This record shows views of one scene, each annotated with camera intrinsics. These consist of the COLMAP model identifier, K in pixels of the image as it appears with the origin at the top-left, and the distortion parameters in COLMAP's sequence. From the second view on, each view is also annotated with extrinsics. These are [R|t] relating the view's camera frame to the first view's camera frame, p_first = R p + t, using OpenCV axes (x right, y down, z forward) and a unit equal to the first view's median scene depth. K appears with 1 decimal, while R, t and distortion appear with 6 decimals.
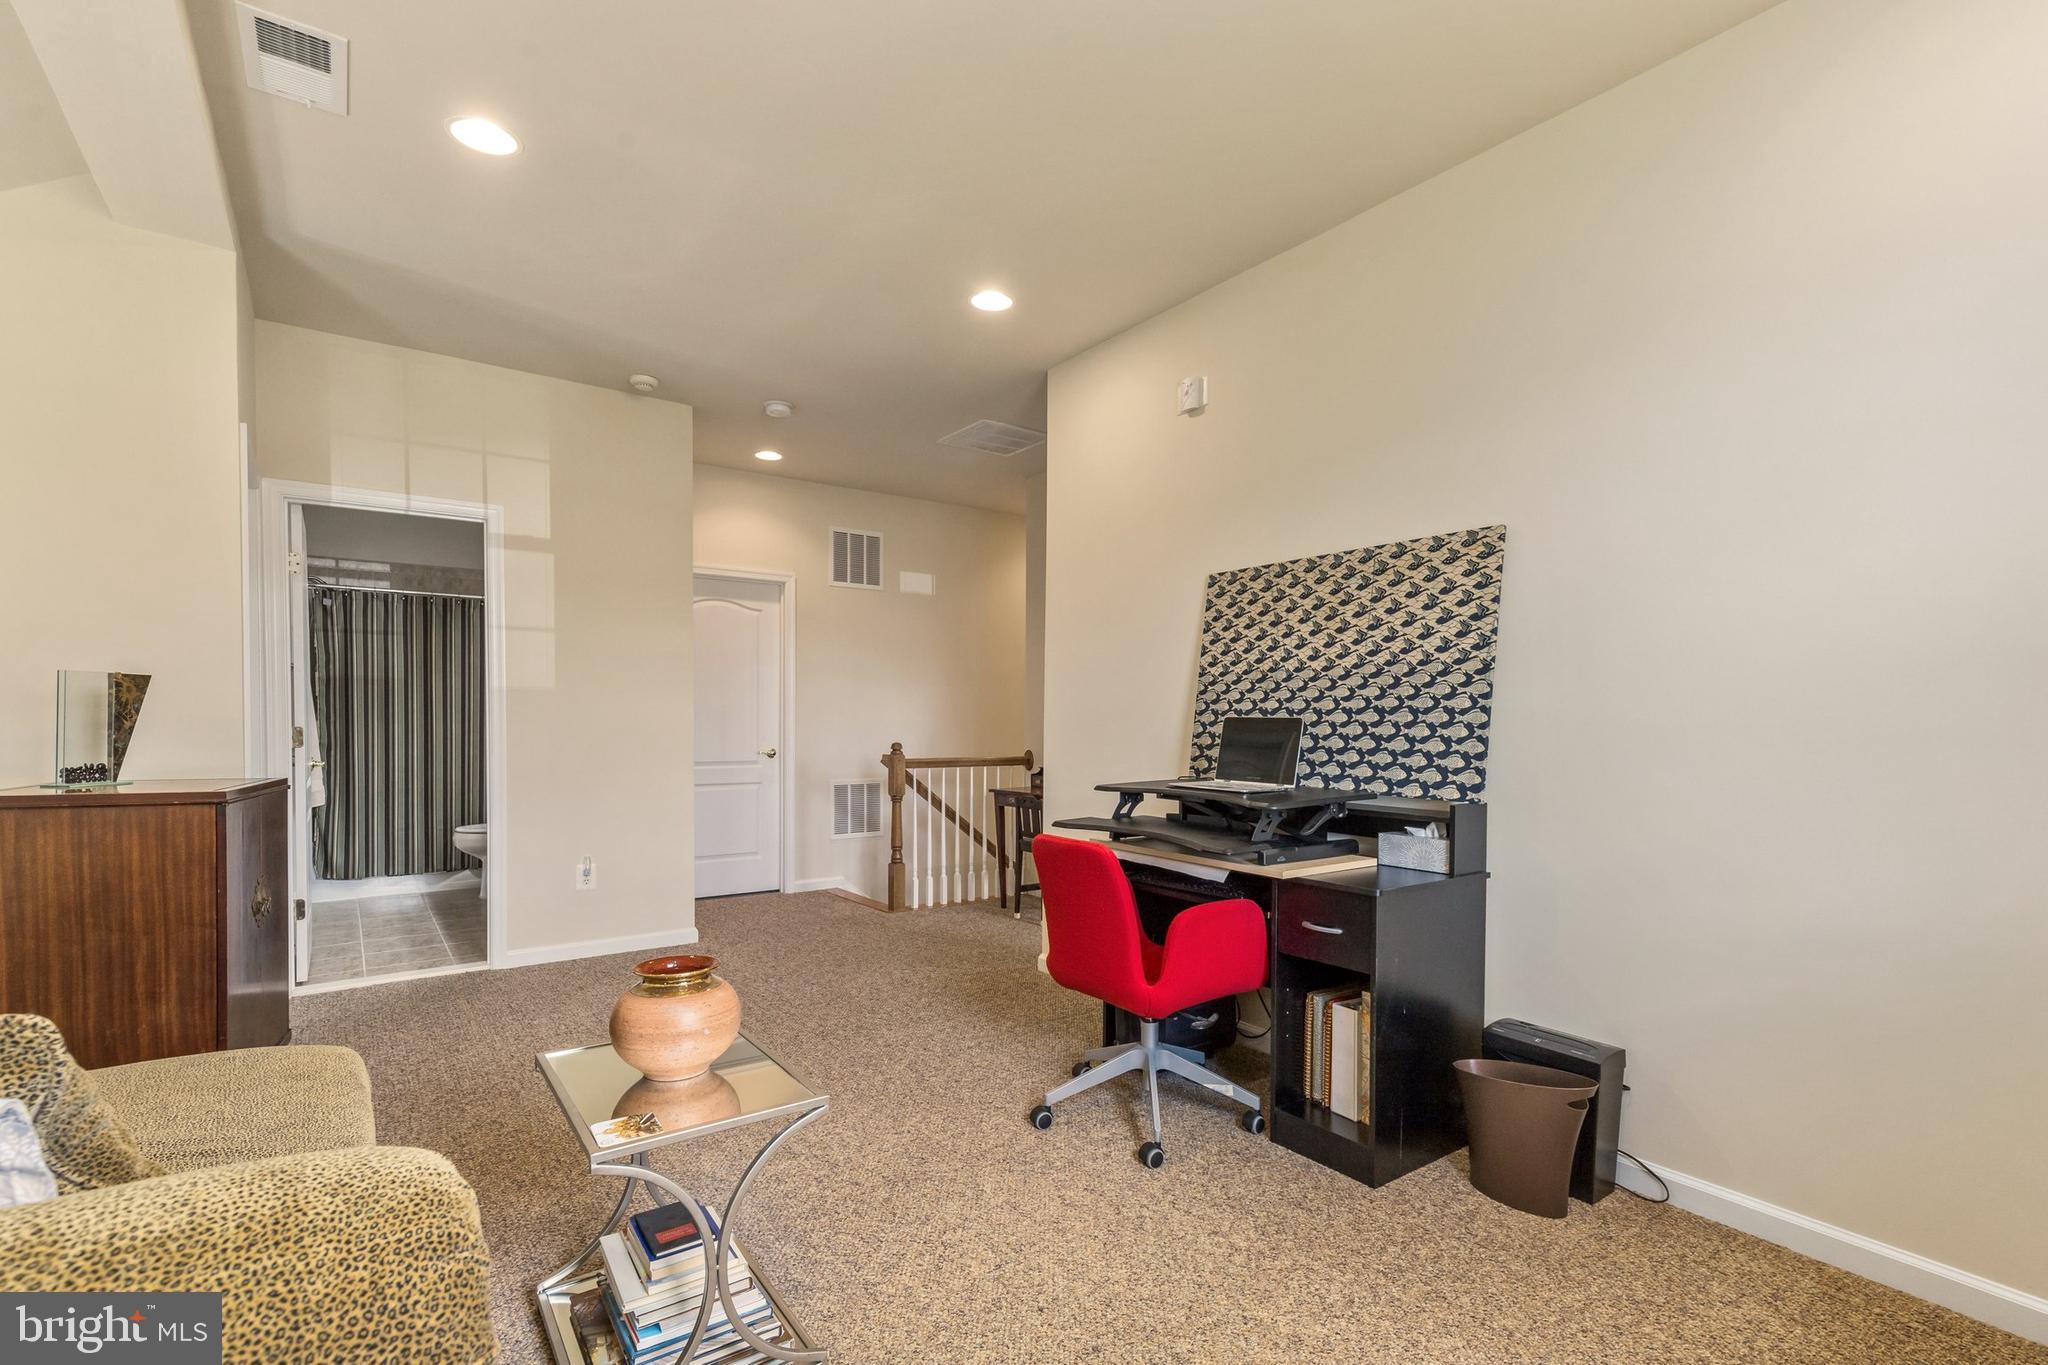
lens RADIAL K [[926.3, 0, 1028.8], [0, 926.3, 723.2], [0, 0, 1]] dist [0.000923, -0.000039]
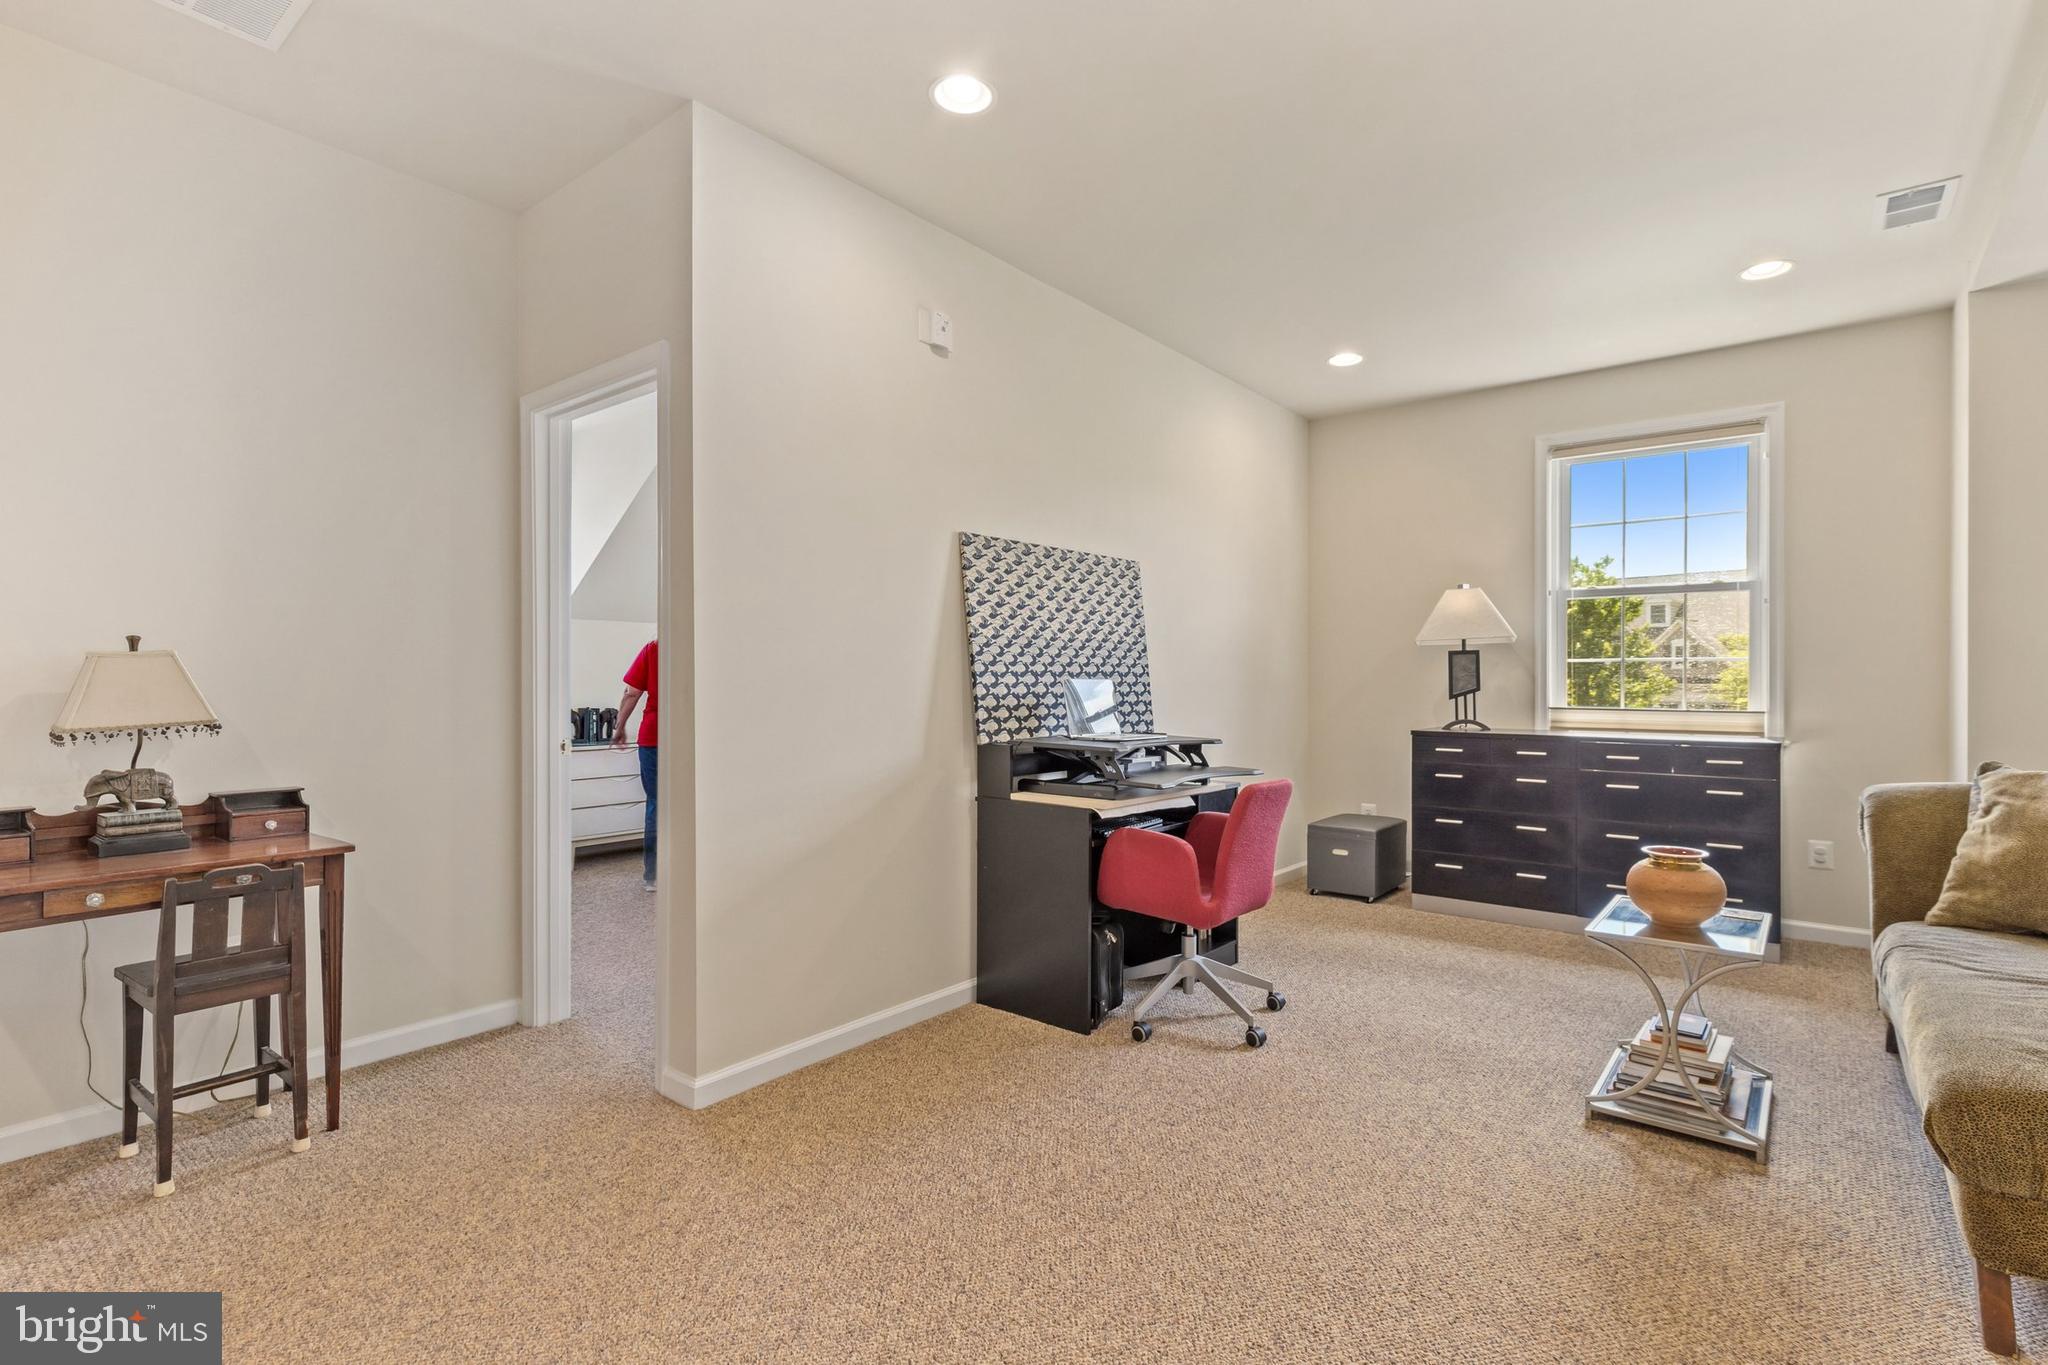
lens RADIAL K [[955.3, 0, 1046.6], [0, 955.3, 658.9], [0, 0, 1]] dist [0.016525, 0.000200]
pose [[-0.259512, 0.022884, 0.965469, -0.901097], [0.005334, 0.999738, -0.022262, -0.005202], [-0.965725, -0.000628, -0.259566, 1.338674]]
